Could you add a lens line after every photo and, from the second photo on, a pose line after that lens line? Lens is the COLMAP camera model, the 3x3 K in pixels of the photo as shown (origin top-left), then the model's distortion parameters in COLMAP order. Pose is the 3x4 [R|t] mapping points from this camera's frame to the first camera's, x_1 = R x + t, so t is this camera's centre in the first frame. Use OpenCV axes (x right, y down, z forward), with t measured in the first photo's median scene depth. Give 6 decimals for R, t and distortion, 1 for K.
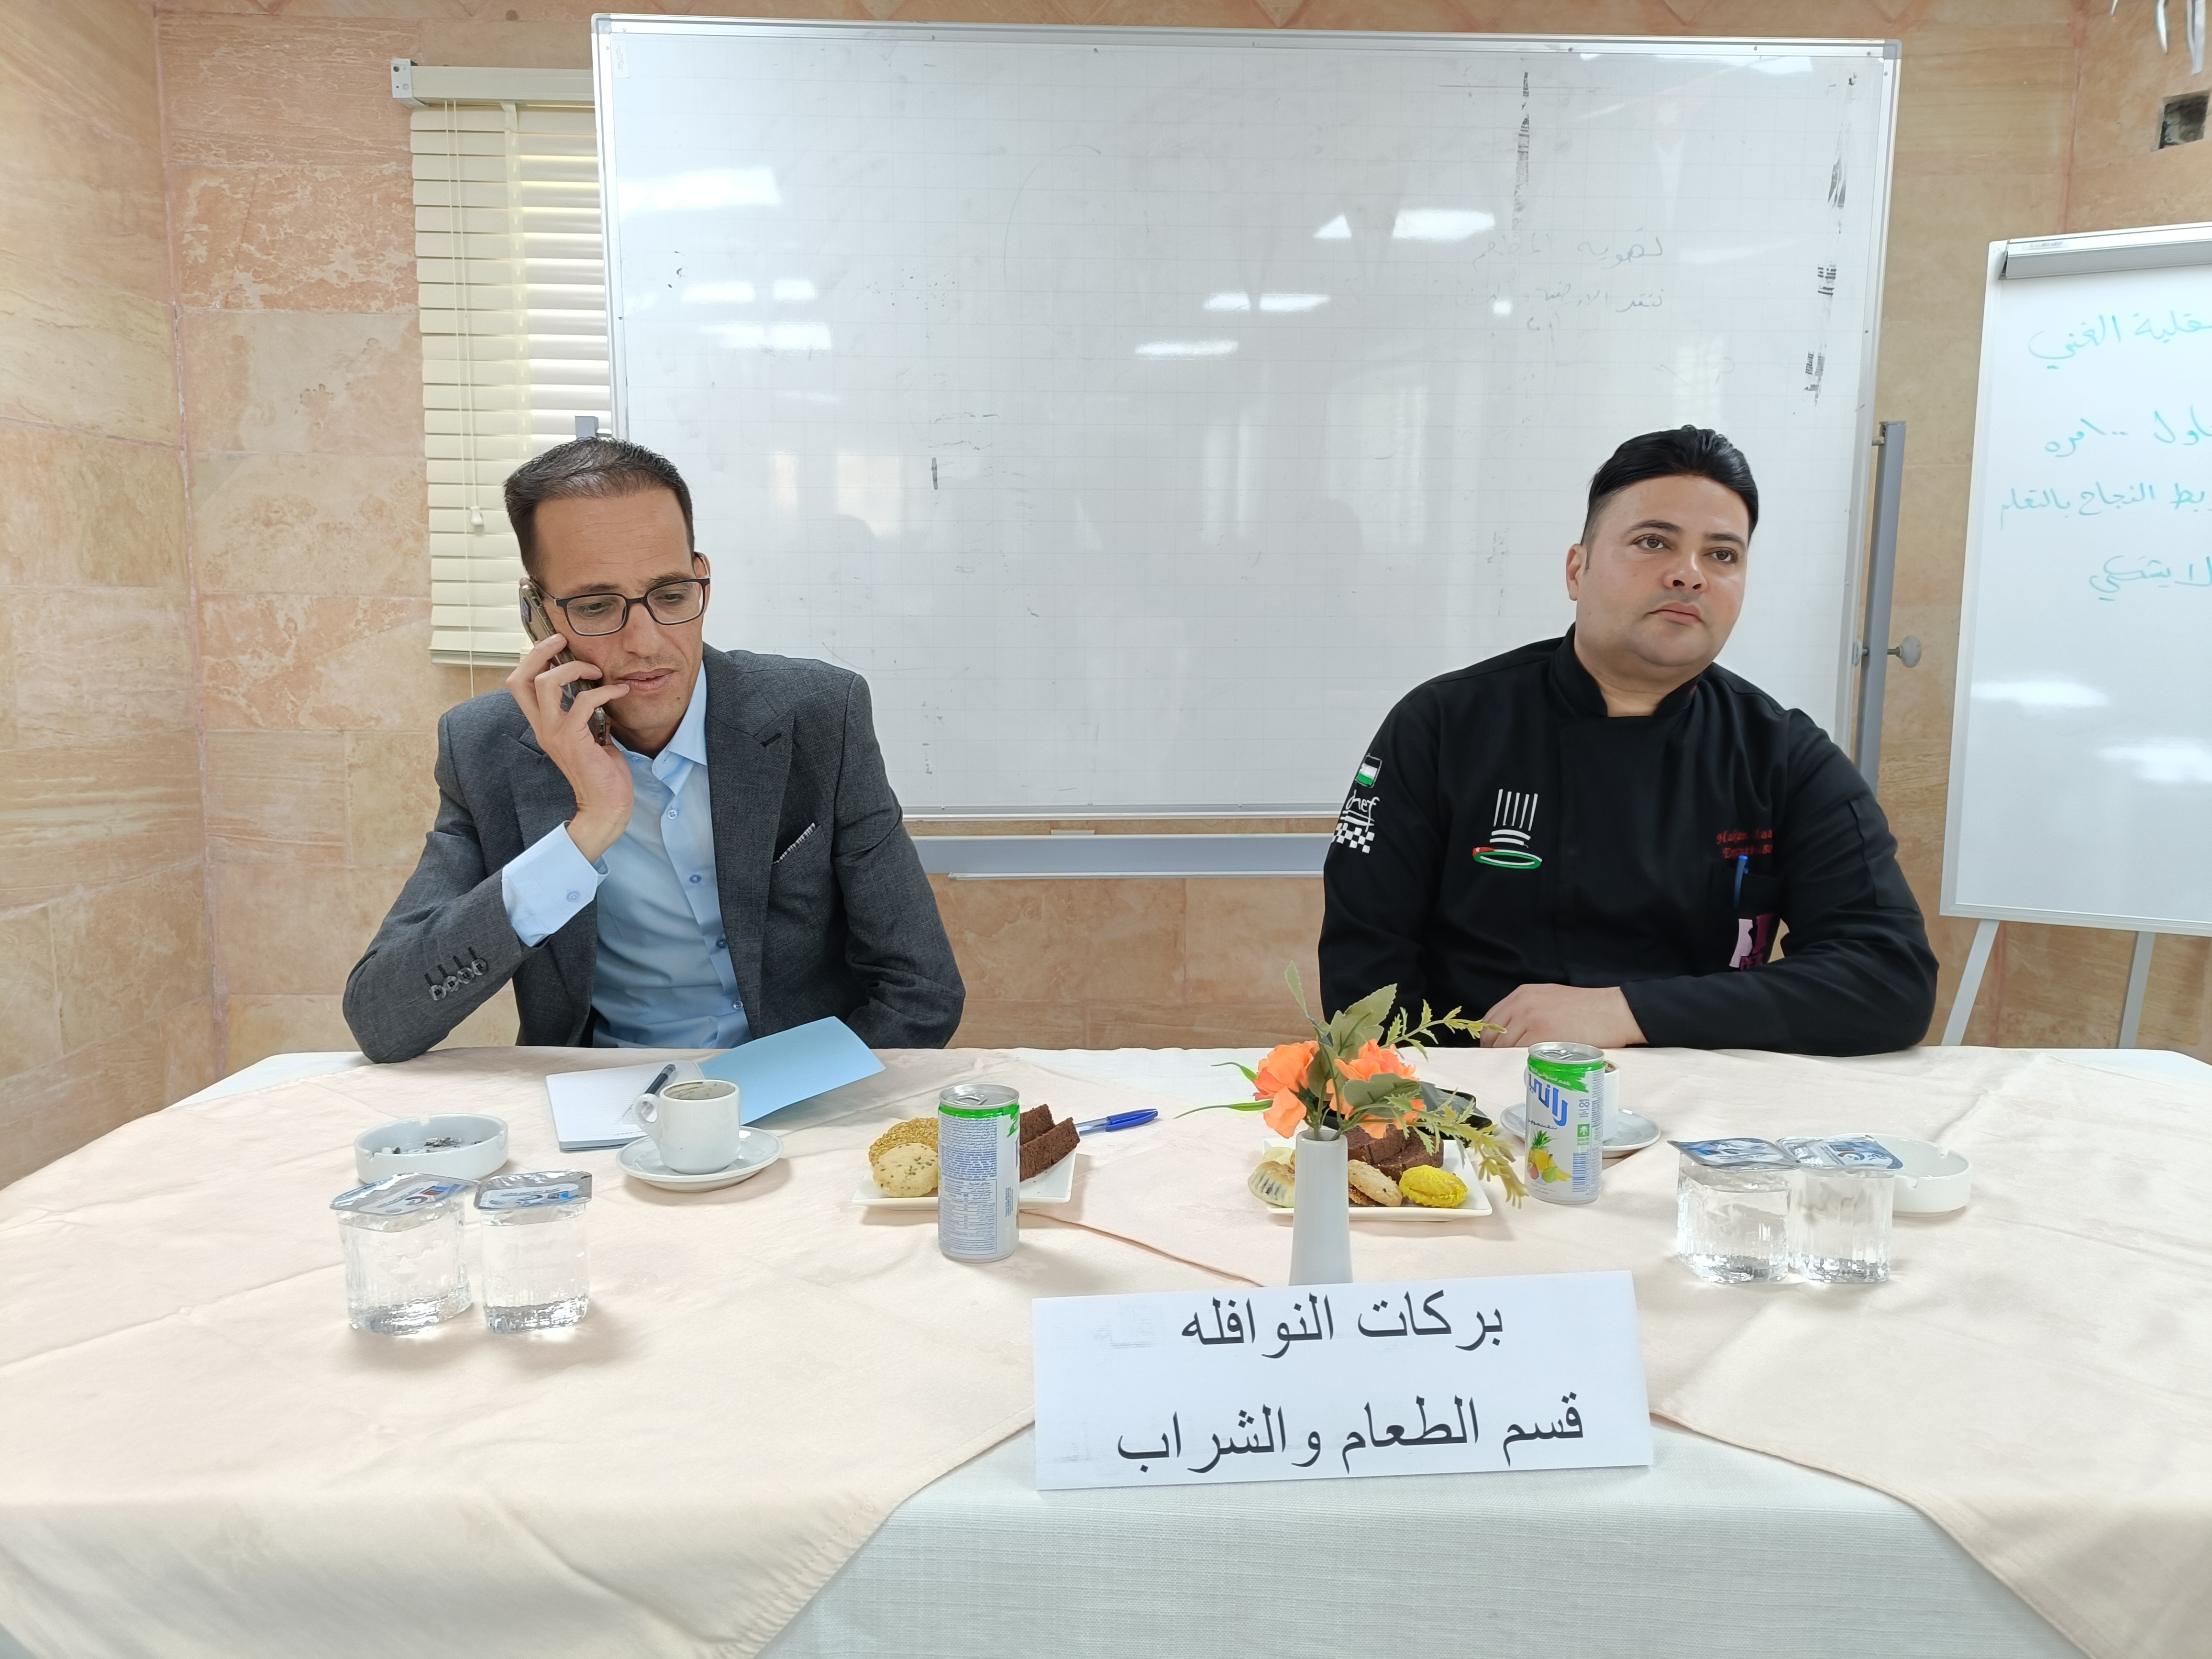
lens RADIAL K [[1718.9, 0, 1106.0], [0, 1718.9, 829.5], [0, 0, 1]] dist [0.027334, 0.000447]
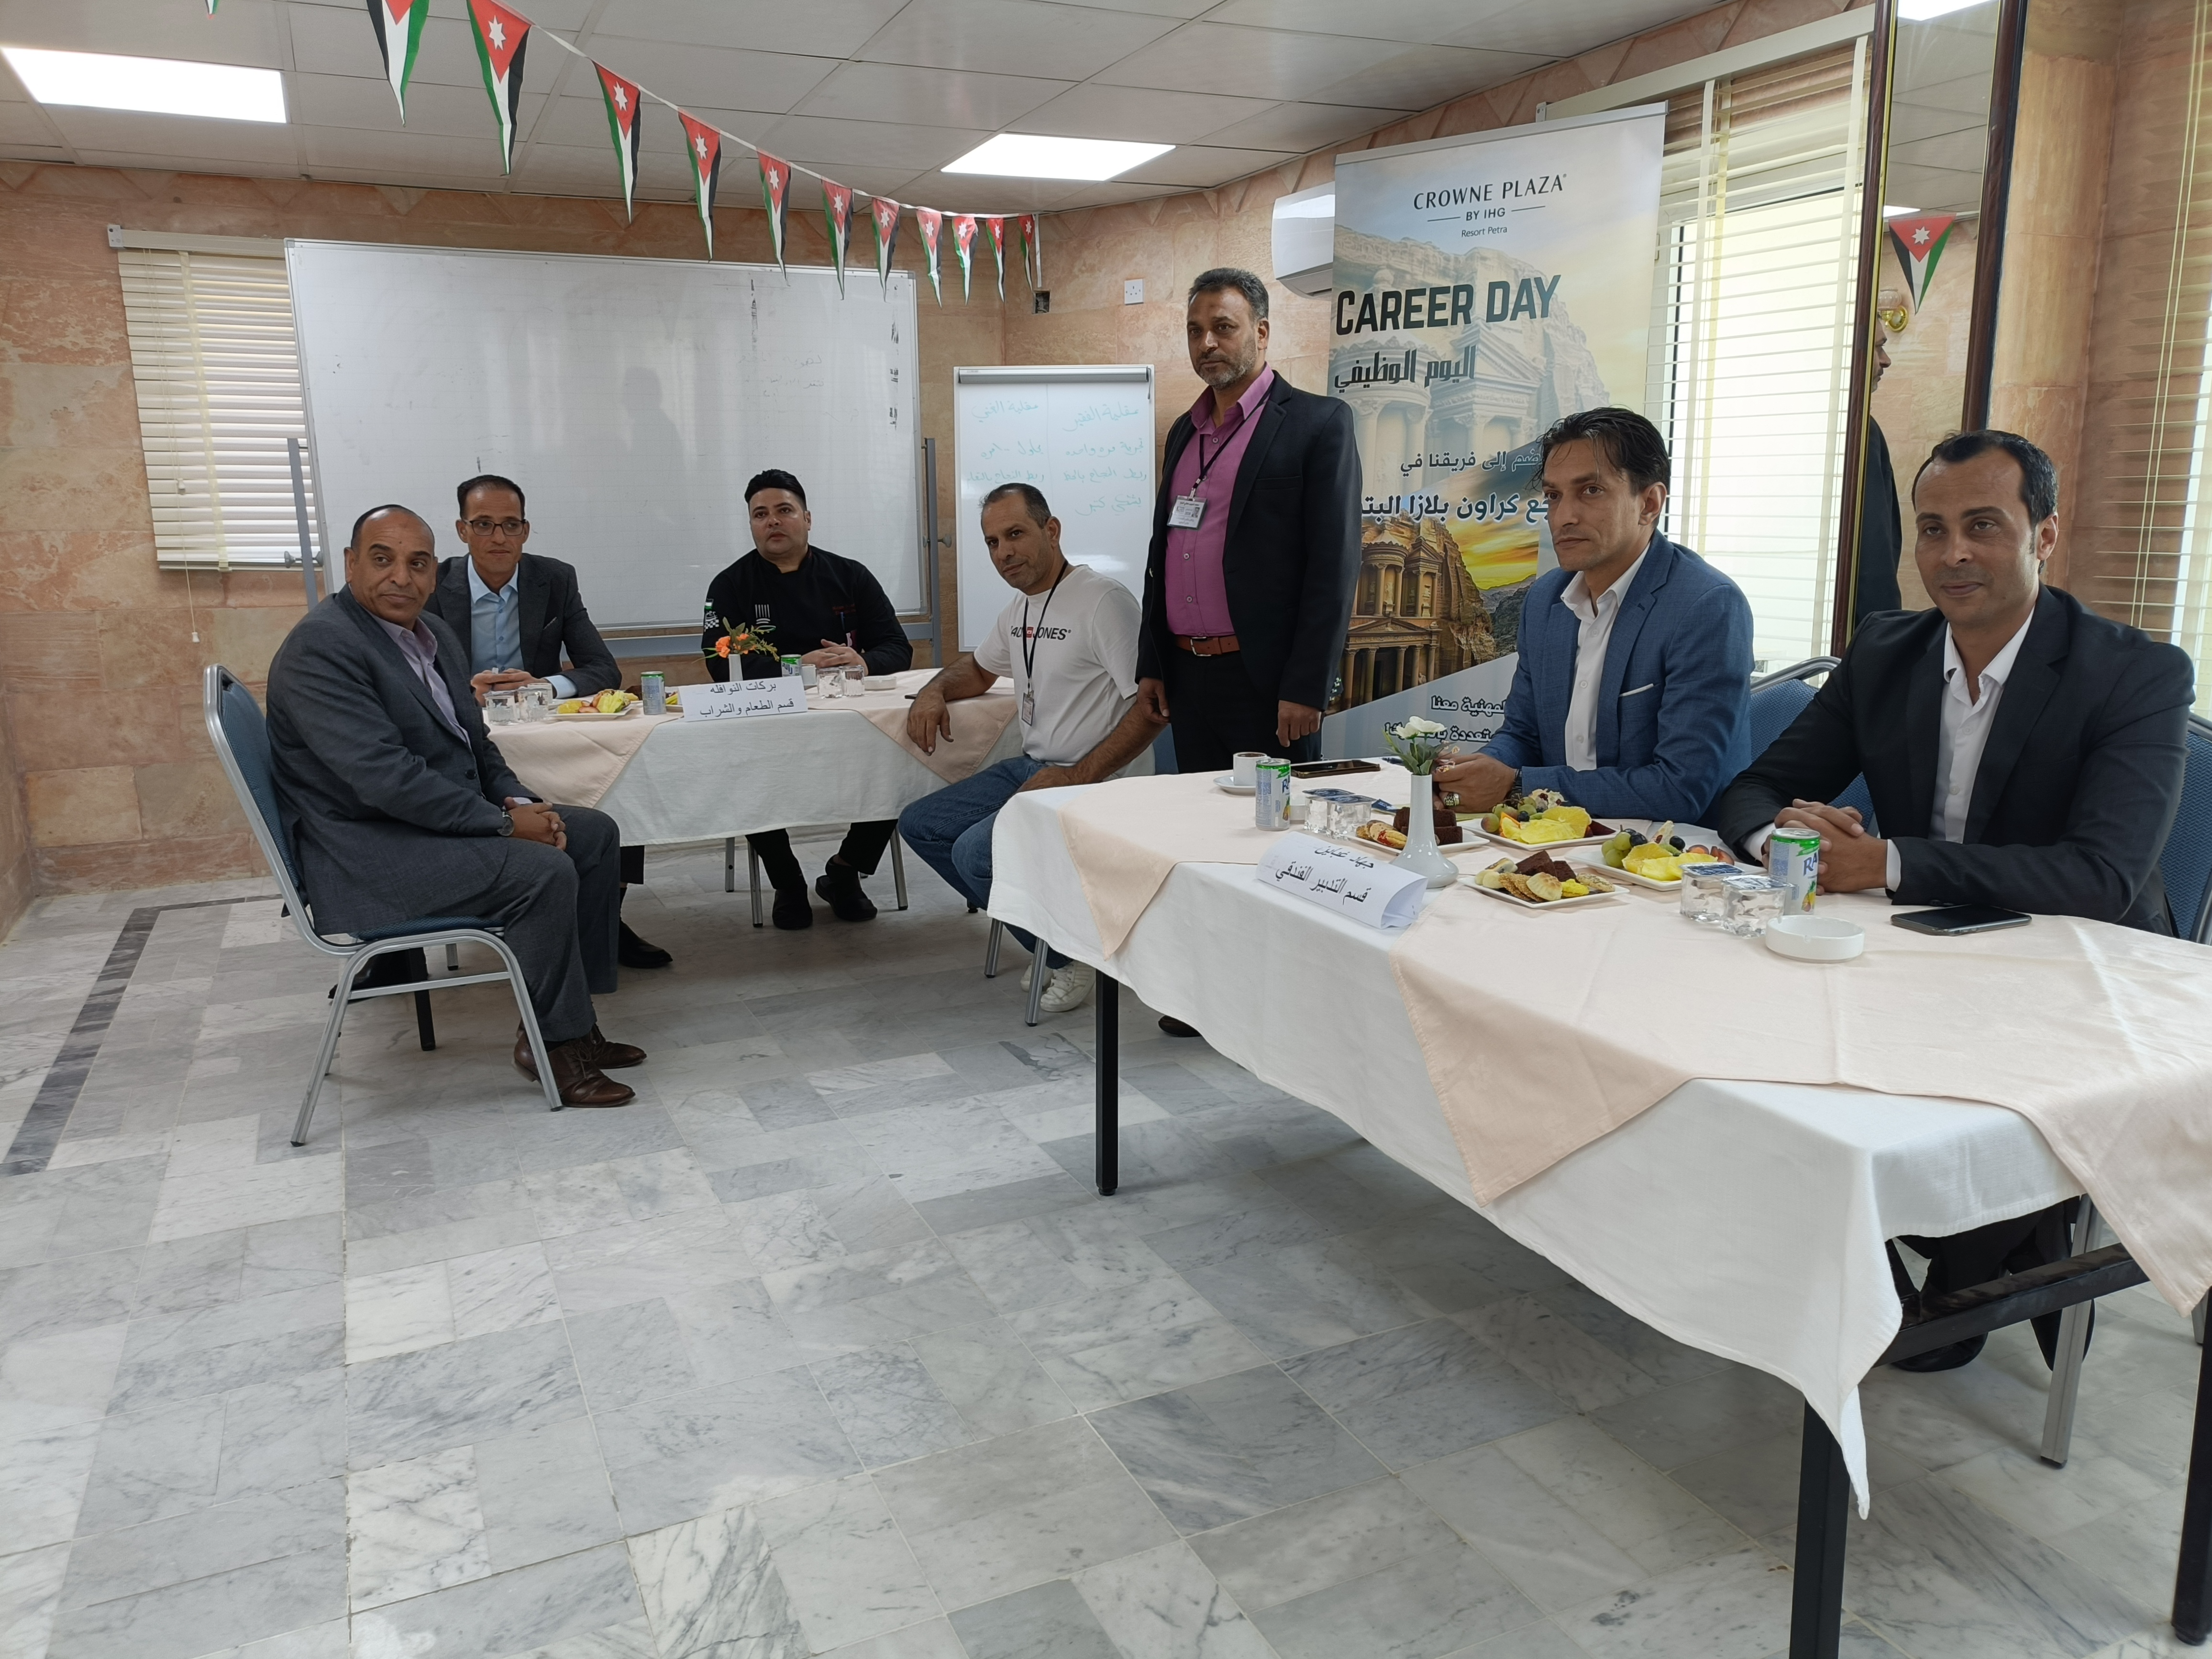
lens RADIAL K [[1718.9, 0, 1106.0], [0, 1718.9, 829.5], [0, 0, 1]] dist [0.027334, 0.000447]
pose [[0.914169, -0.093799, 0.394331, -0.228120], [0.069584, 0.994730, 0.075300, 0.101009], [-0.399316, -0.041397, 0.915878, -1.004207]]
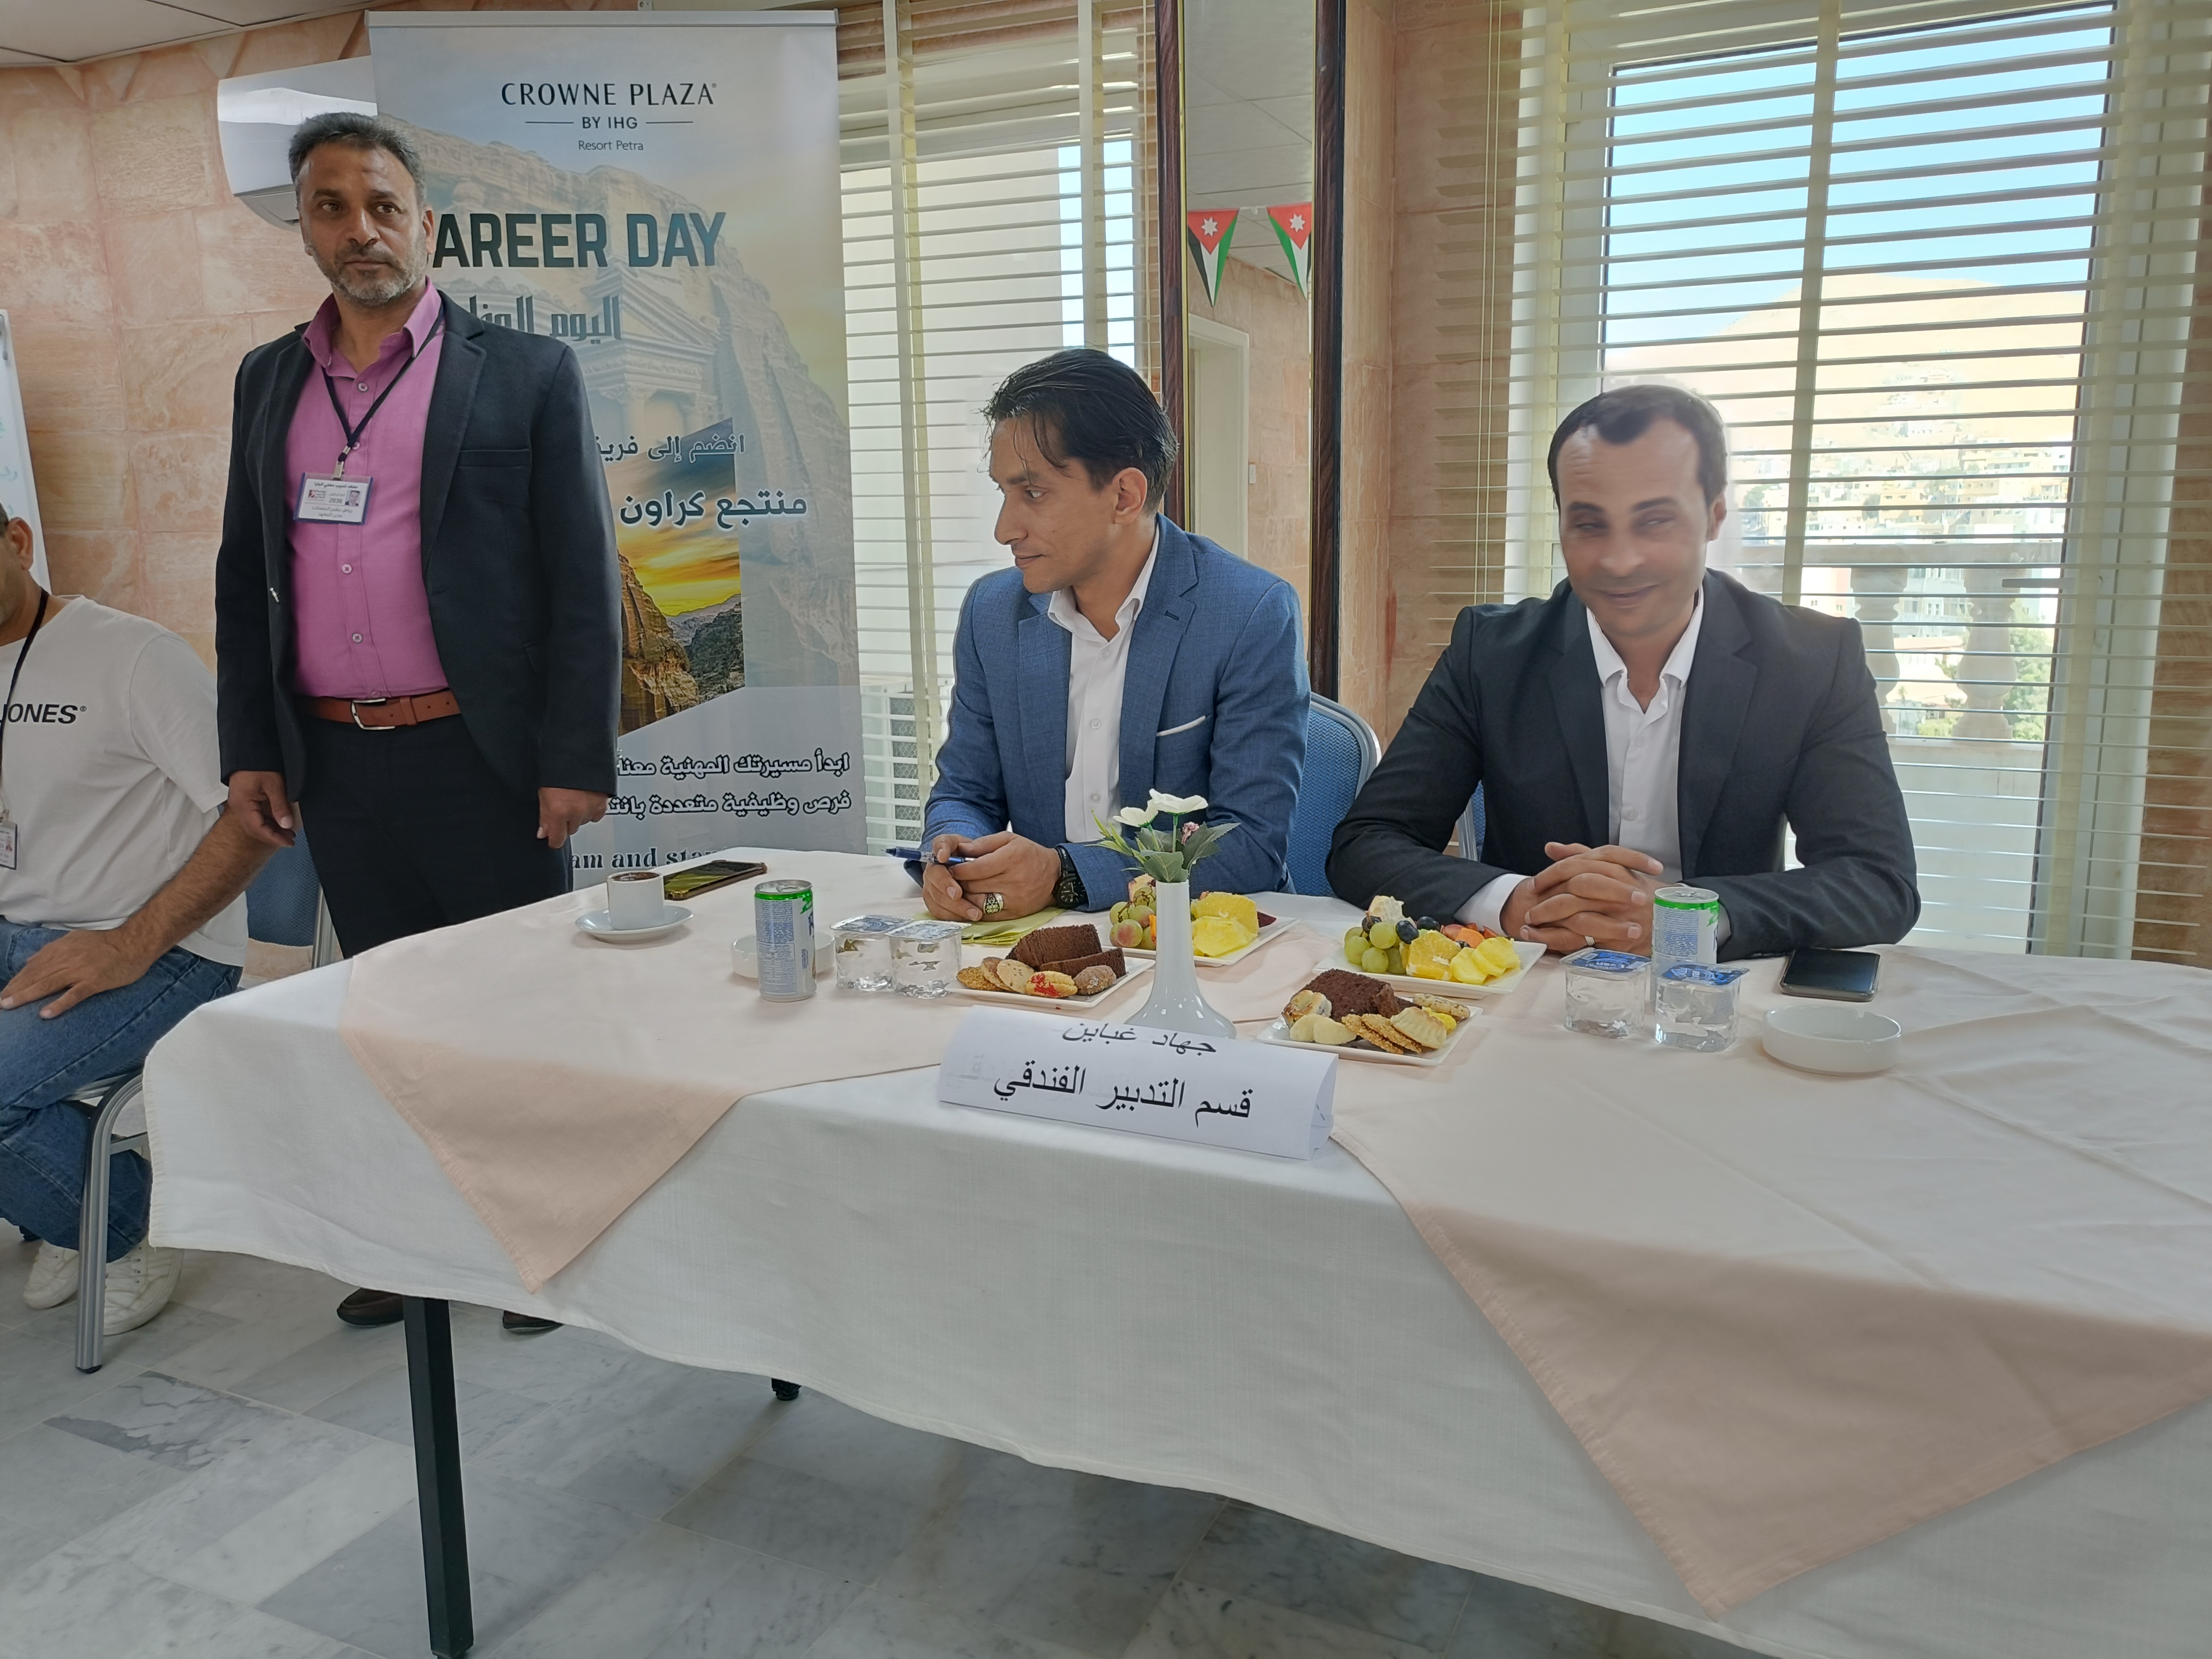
lens RADIAL K [[1671.6, 0, 1106.0], [0, 1671.6, 829.5], [0, 0, 1]] dist [0.043268, -0.038945]
pose [[0.431496, -0.177920, 0.884396, -0.211603], [0.137086, 0.981905, 0.130653, 0.065710], [-0.891638, 0.064862, 0.448078, -0.543908]]
